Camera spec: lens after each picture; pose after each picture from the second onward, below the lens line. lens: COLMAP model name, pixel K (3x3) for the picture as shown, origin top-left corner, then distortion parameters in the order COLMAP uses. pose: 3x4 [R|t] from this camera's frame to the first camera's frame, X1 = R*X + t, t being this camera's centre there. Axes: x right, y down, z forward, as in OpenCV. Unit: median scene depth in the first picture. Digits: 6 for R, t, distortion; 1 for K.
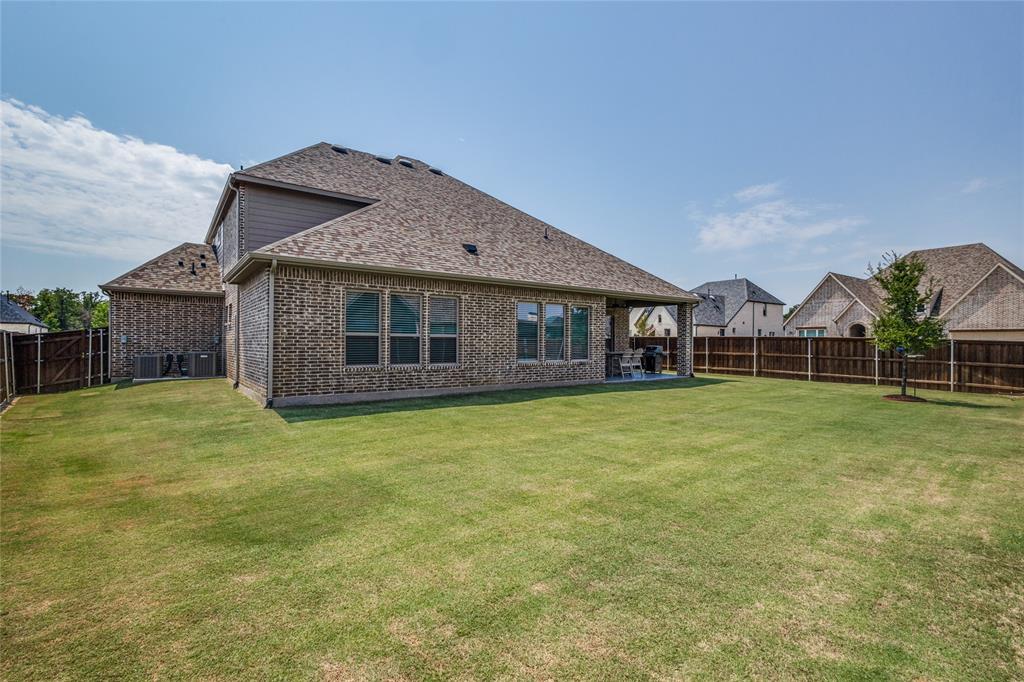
lens RADIAL K [[473.4, 0, 516.7], [0, 473.4, 341.9], [0, 0, 1]] dist [0.024481, -0.000862]
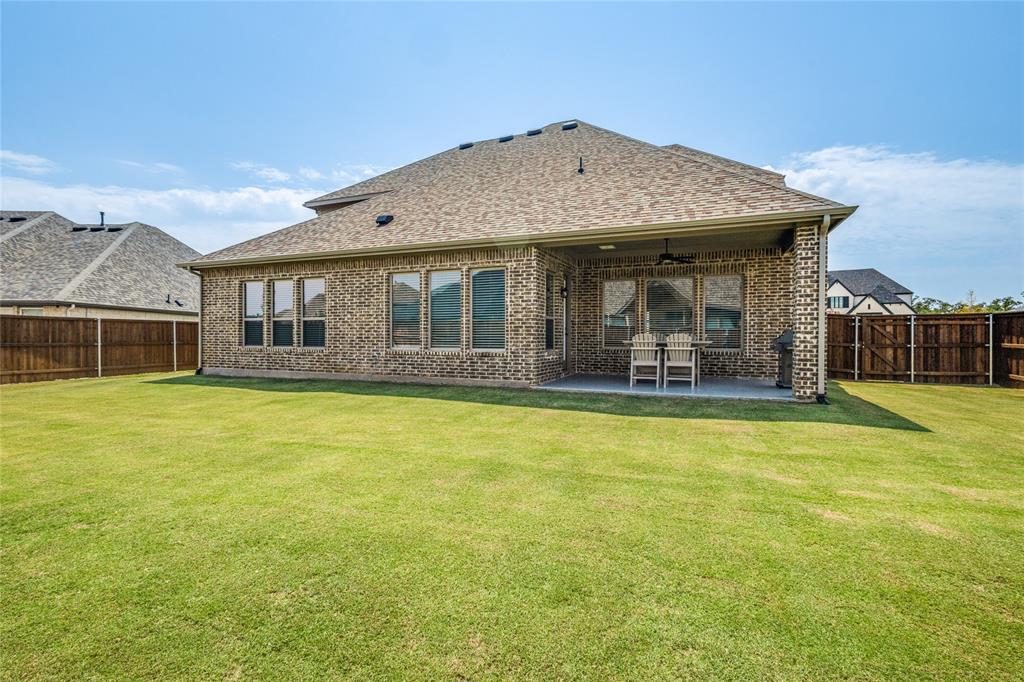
lens RADIAL K [[473.4, 0, 515.0], [0, 473.4, 338.1], [0, 0, 1]] dist [0.024481, -0.000862]
pose [[0.503328, 0.001895, -0.864093, 0.839576], [0.003283, 0.999986, 0.004105, 0.022651], [0.864089, -0.004903, 0.503315, 0.805809]]
